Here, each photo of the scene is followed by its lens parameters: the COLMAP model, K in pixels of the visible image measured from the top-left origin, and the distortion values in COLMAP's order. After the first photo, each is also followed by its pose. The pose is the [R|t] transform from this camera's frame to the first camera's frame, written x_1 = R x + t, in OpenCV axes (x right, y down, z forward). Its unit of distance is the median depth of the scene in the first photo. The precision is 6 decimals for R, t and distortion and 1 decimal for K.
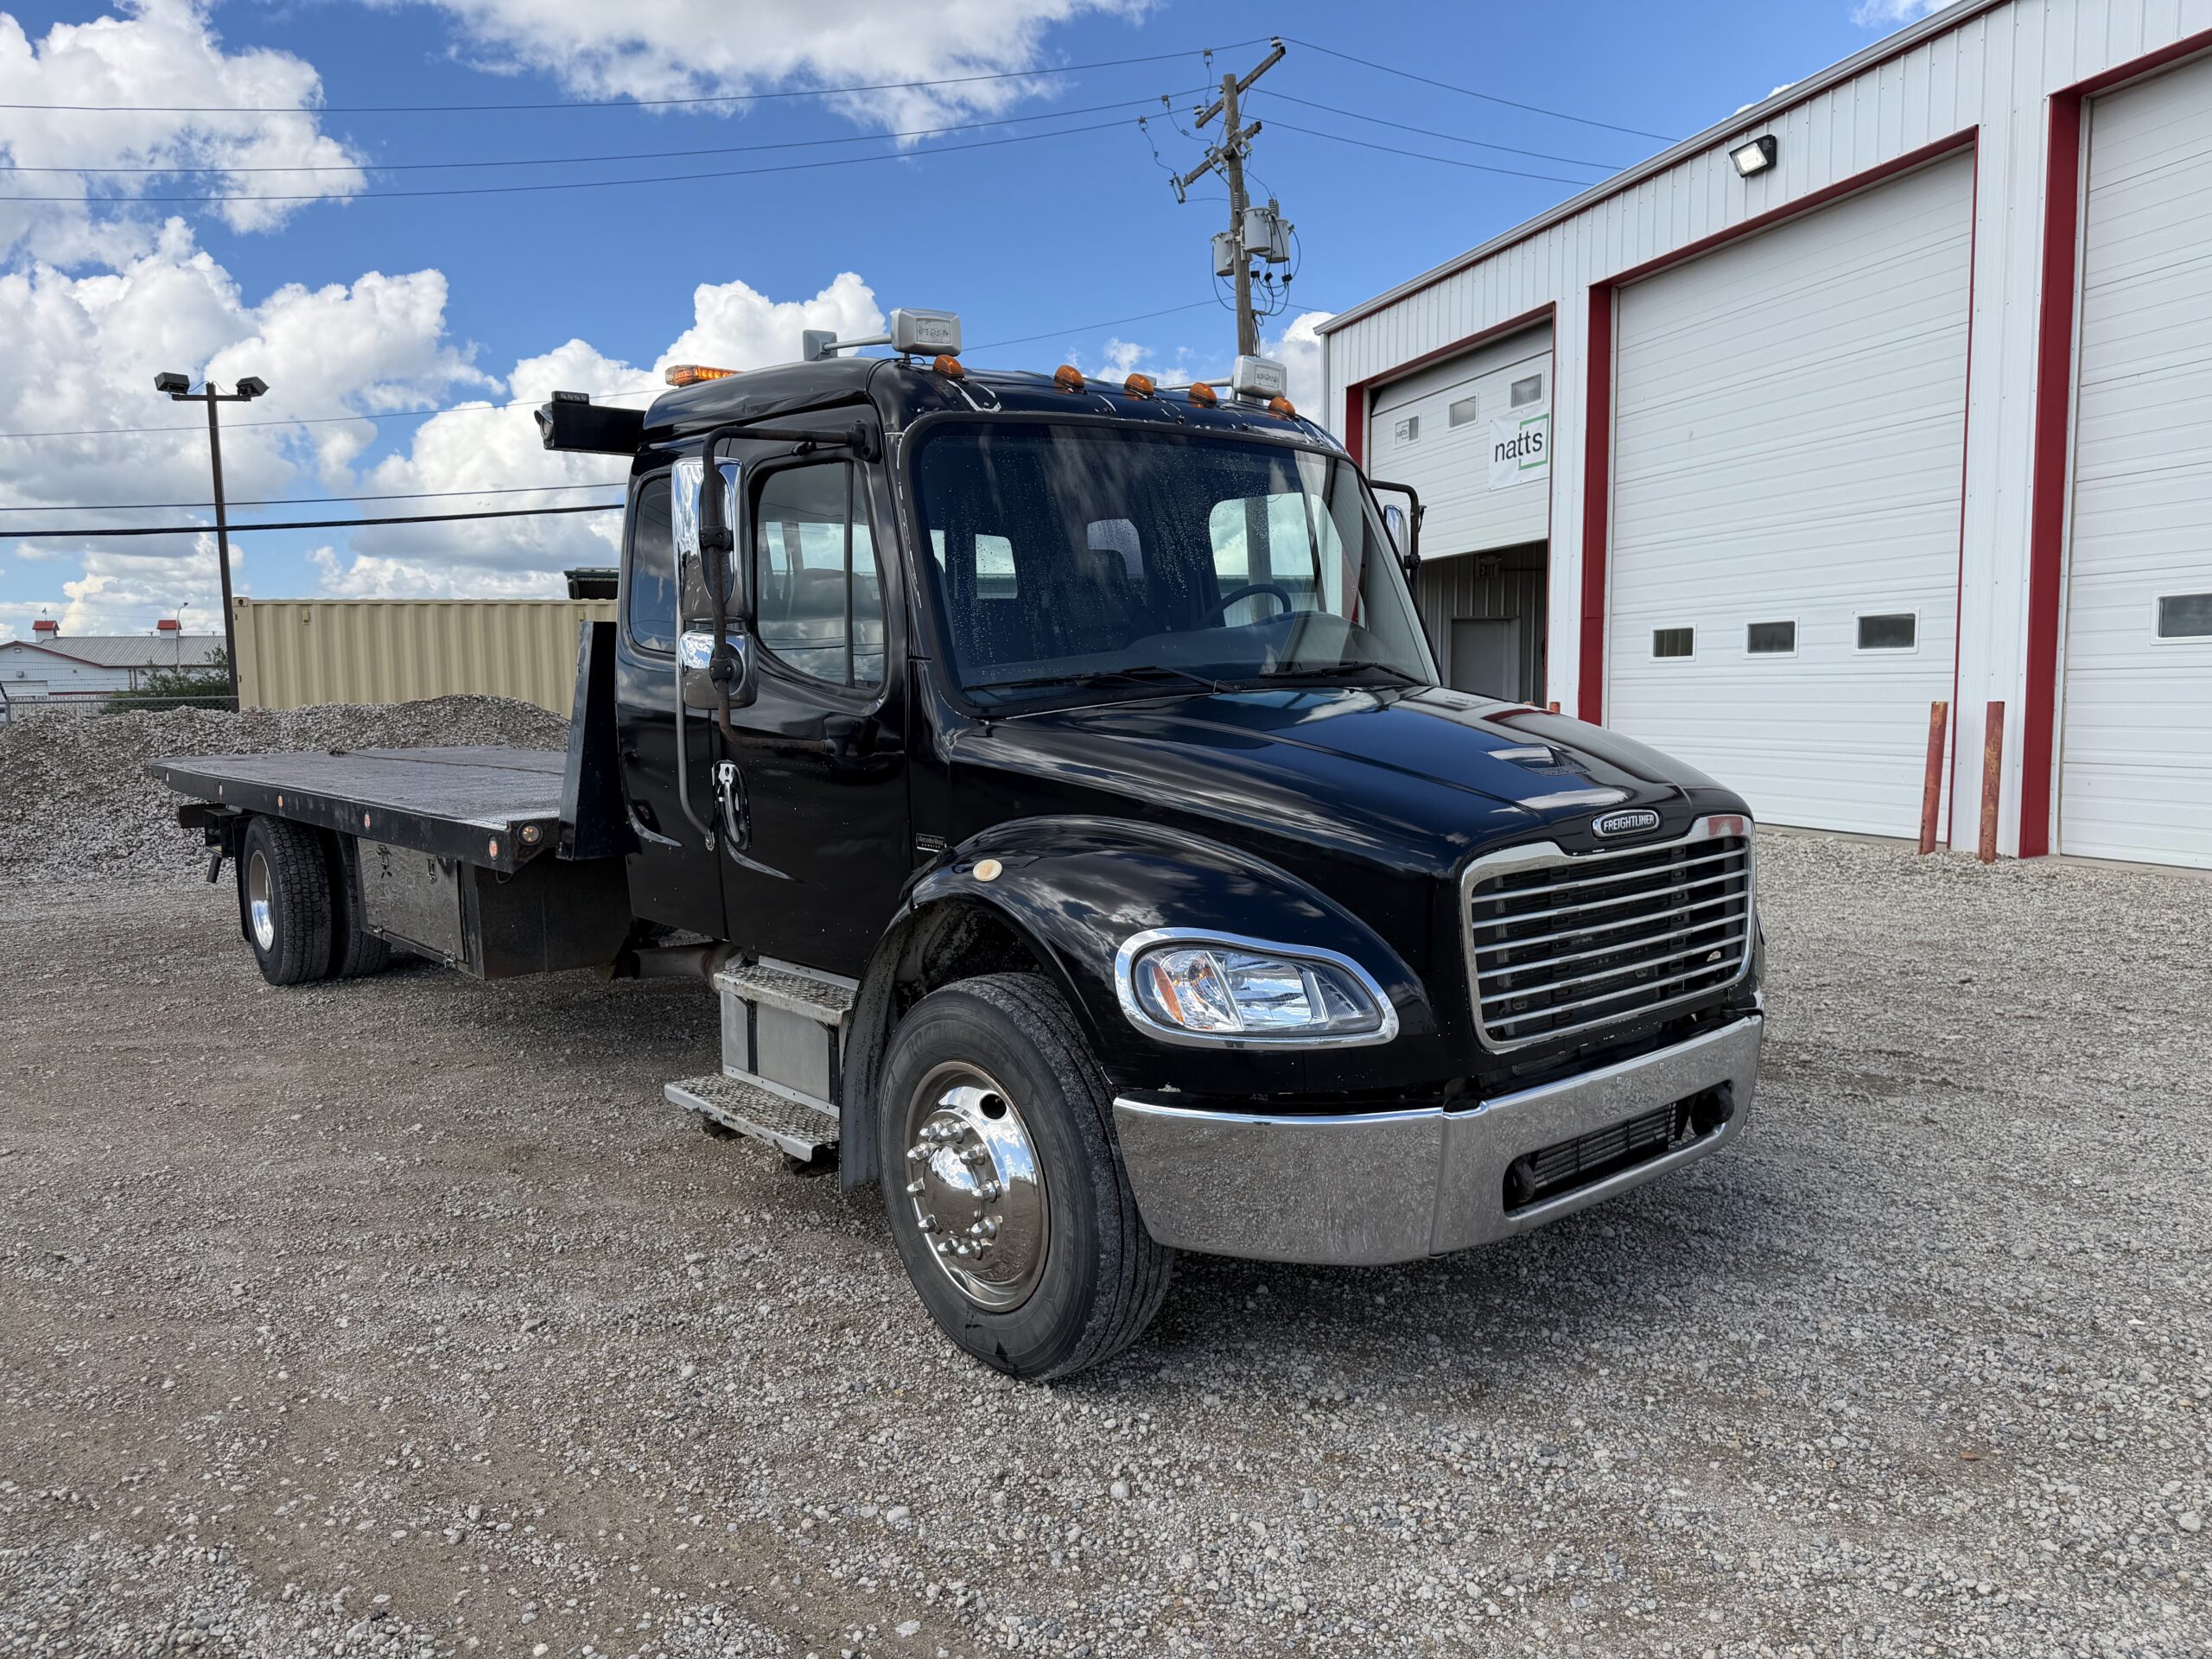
lens RADIAL K [[1552.0, 0, 1055.9], [0, 1552.0, 834.3], [0, 0, 1]] dist [0.040326, -0.052067]
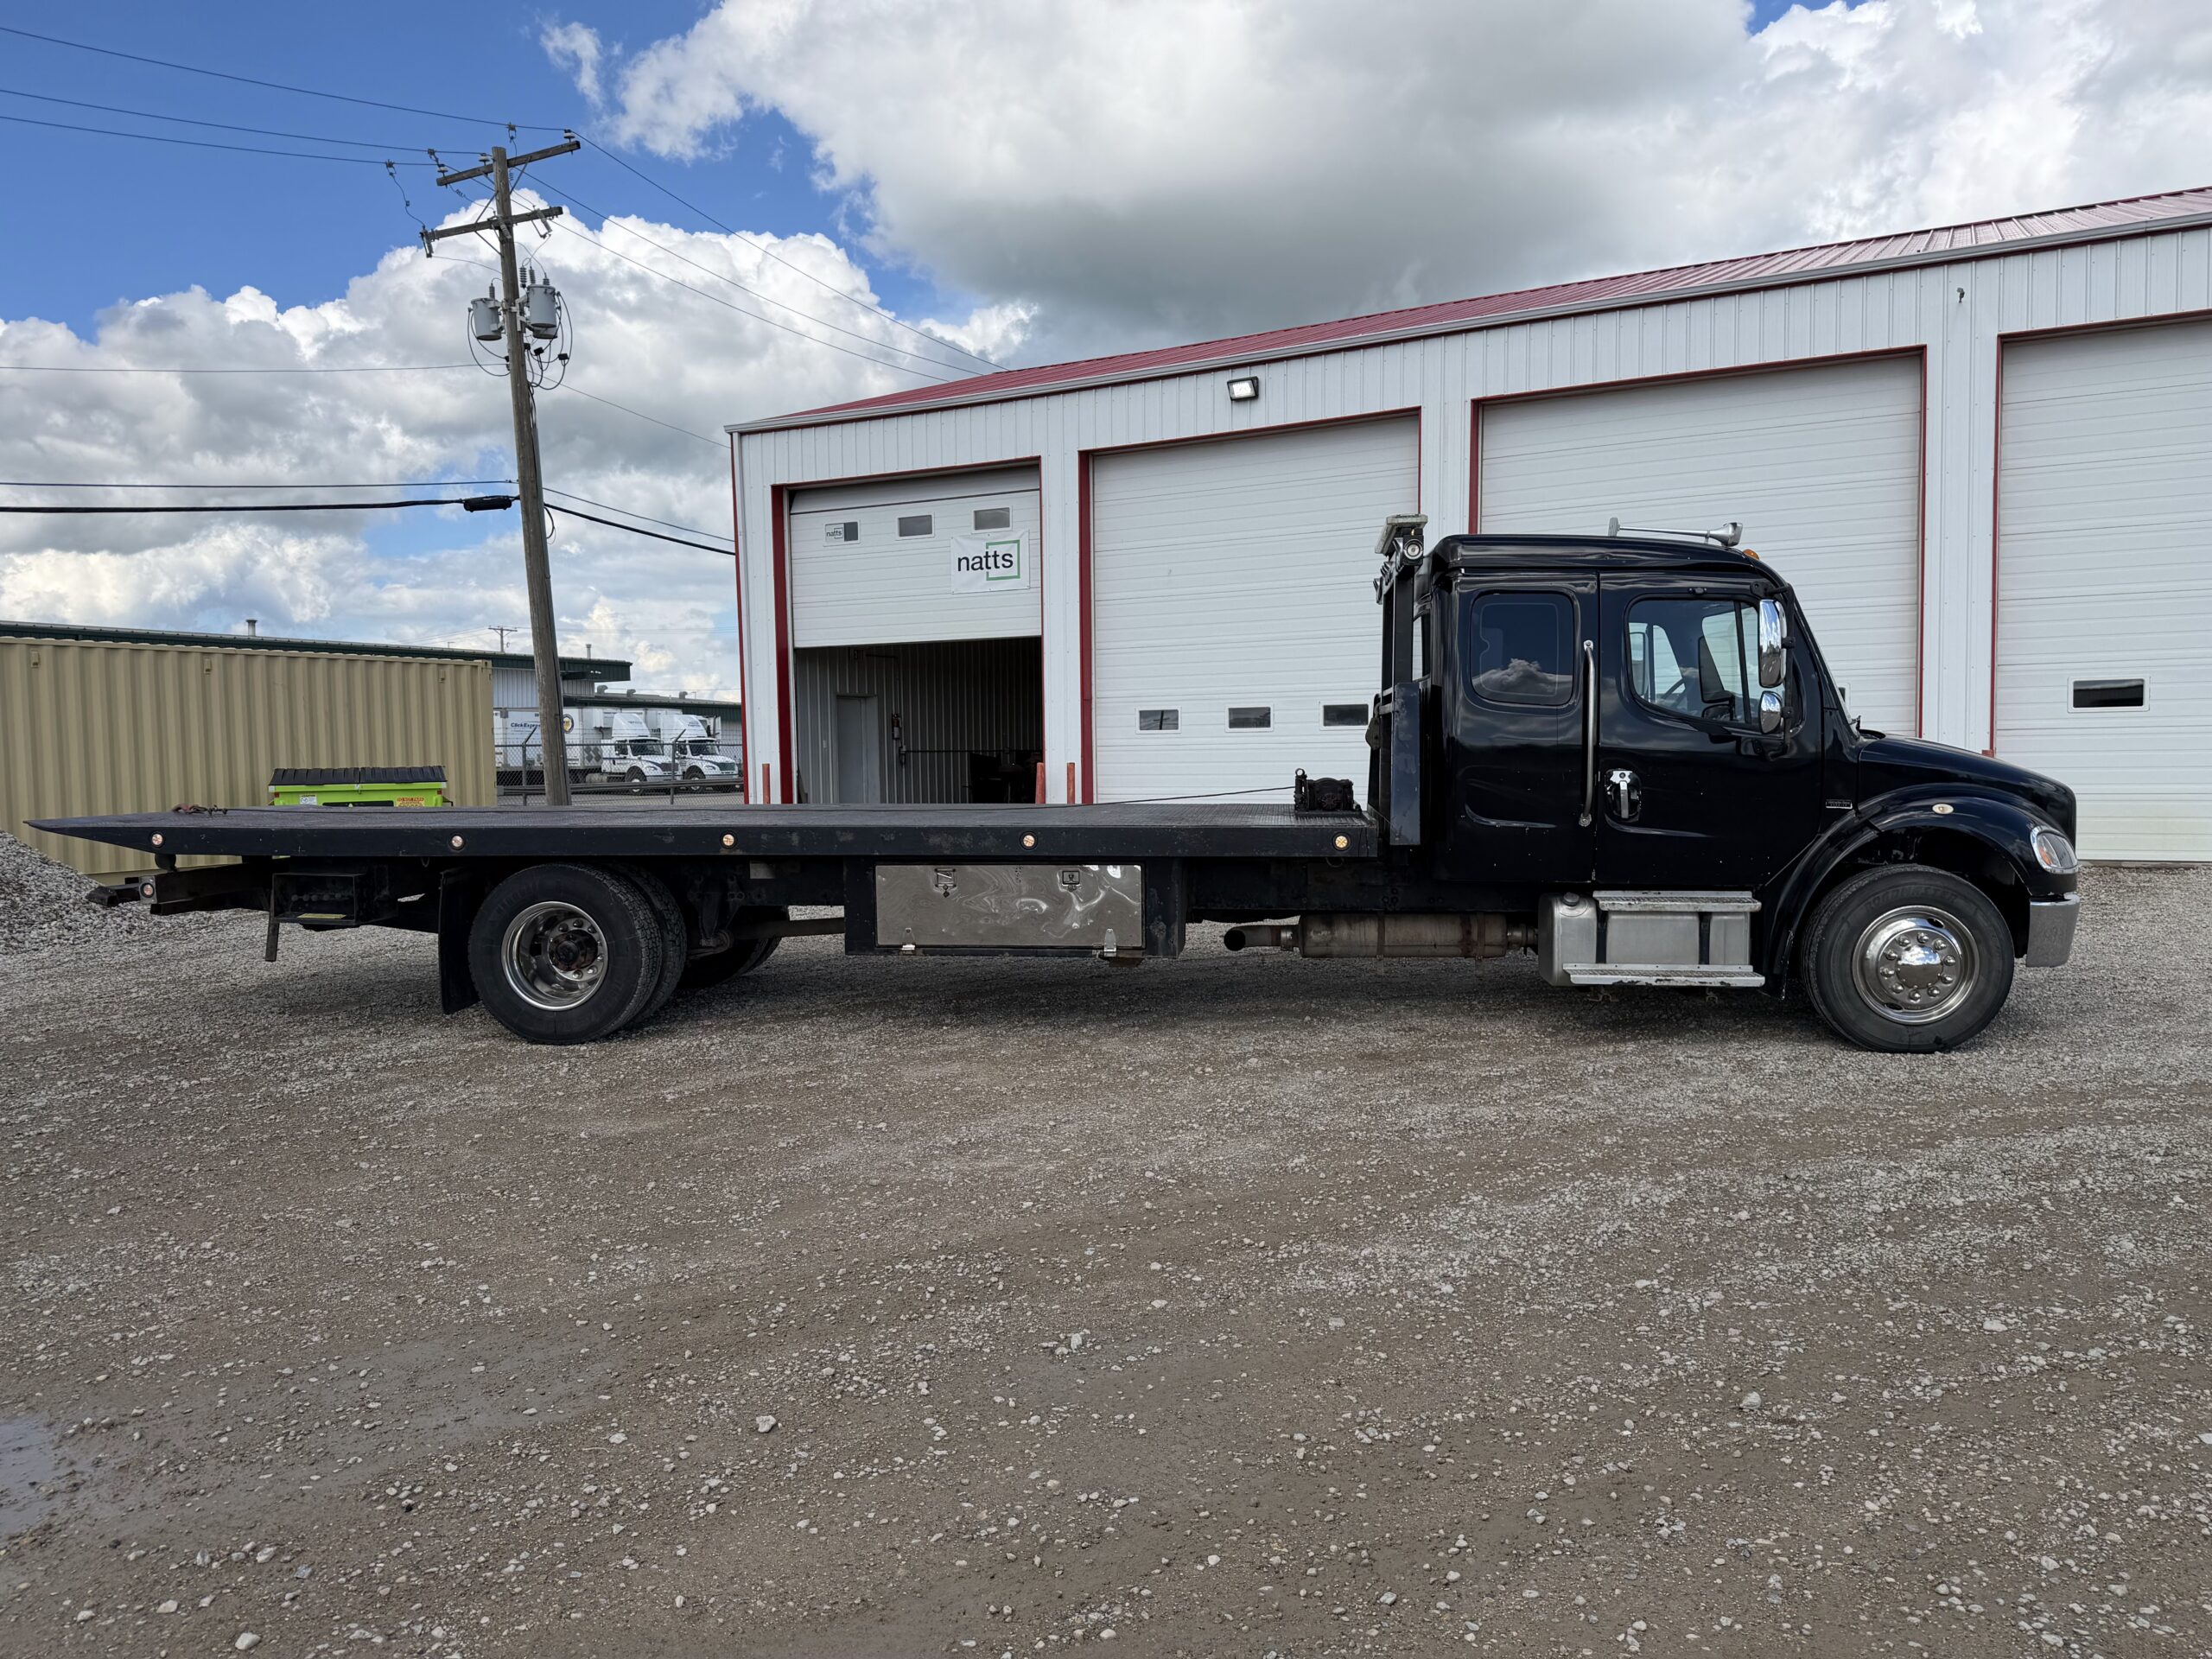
lens RADIAL K [[1552.0, 0, 1078.8], [0, 1552.0, 876.8], [0, 0, 1]] dist [0.040326, -0.052067]
pose [[0.727748, -0.045894, 0.684307, -0.525373], [0.061291, 0.998118, 0.001758, 0.007687], [-0.683100, 0.040662, 0.729192, 0.046685]]
